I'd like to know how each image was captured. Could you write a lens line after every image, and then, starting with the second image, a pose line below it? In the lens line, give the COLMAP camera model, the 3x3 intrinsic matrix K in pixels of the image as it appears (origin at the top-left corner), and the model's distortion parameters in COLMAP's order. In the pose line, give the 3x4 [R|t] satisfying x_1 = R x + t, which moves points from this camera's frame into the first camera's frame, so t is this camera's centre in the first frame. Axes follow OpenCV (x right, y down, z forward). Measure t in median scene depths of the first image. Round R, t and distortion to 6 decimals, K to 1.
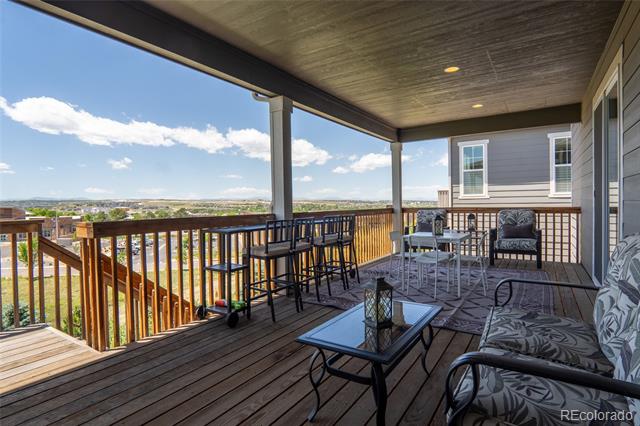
lens RADIAL K [[345.4, 0, 321.0], [0, 345.4, 209.7], [0, 0, 1]] dist [-0.024463, -0.000083]
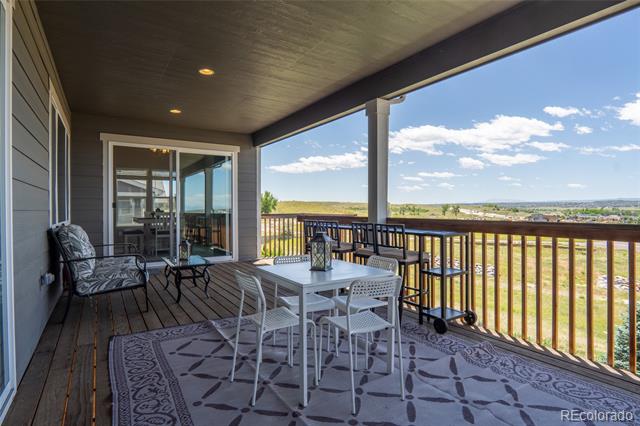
lens RADIAL K [[345.4, 0, 321.2], [0, 345.4, 209.6], [0, 0, 1]] dist [-0.024463, -0.000083]
pose [[-0.395605, 0.027398, -0.918012, 0.789617], [-0.007342, 0.999429, 0.032992, -0.037812], [0.918391, 0.019792, -0.395178, 1.144762]]
